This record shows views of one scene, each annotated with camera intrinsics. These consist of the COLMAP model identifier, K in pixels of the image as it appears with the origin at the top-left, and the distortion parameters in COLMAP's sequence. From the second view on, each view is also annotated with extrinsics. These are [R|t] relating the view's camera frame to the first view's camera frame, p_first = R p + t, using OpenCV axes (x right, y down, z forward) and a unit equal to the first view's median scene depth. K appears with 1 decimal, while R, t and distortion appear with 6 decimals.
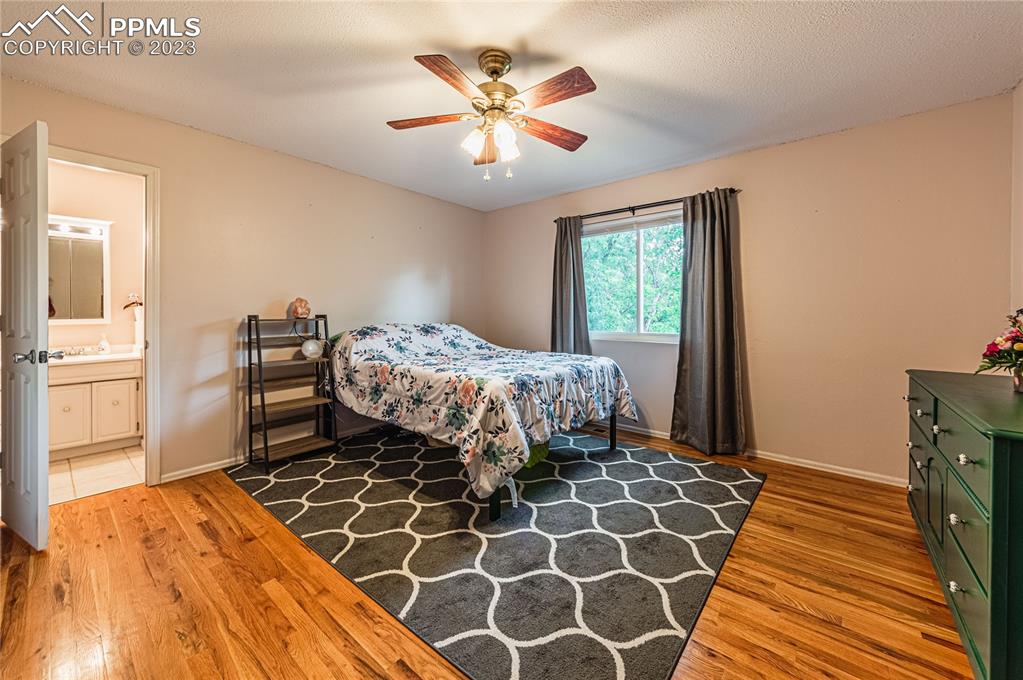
lens RADIAL K [[386.1, 0, 524.2], [0, 386.1, 315.5], [0, 0, 1]] dist [0.003780, 0.000043]
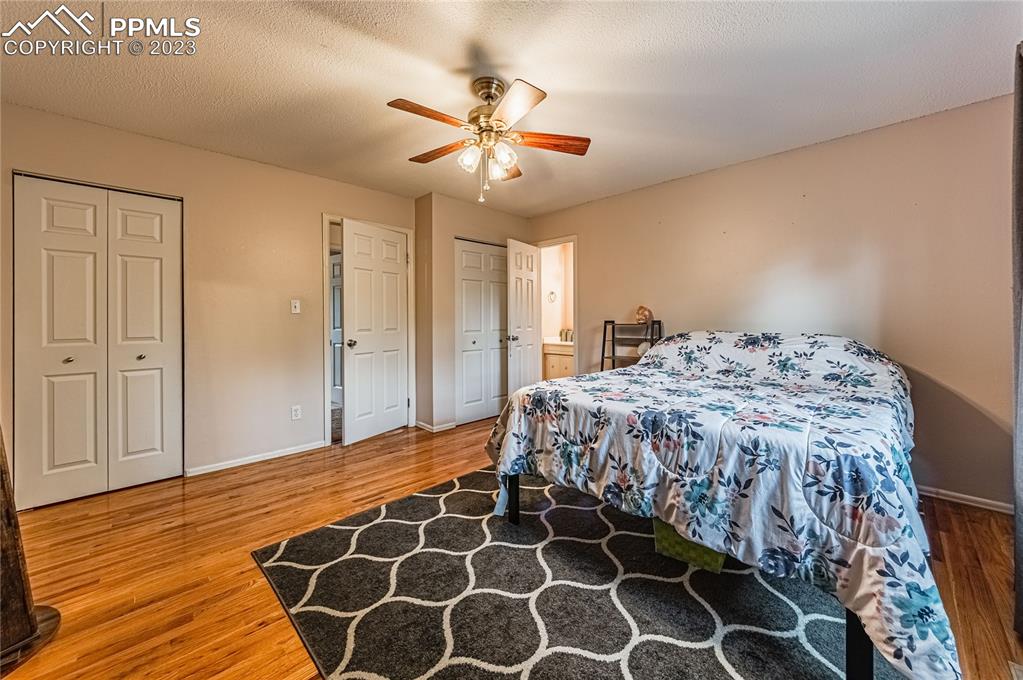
lens RADIAL K [[386.1, 0, 529.3], [0, 386.1, 319.1], [0, 0, 1]] dist [0.003780, 0.000043]
pose [[-0.080276, -0.001731, -0.996771, 0.860643], [-0.003076, 0.999994, -0.001489, -0.004968], [0.996768, 0.002946, -0.080280, 1.036744]]
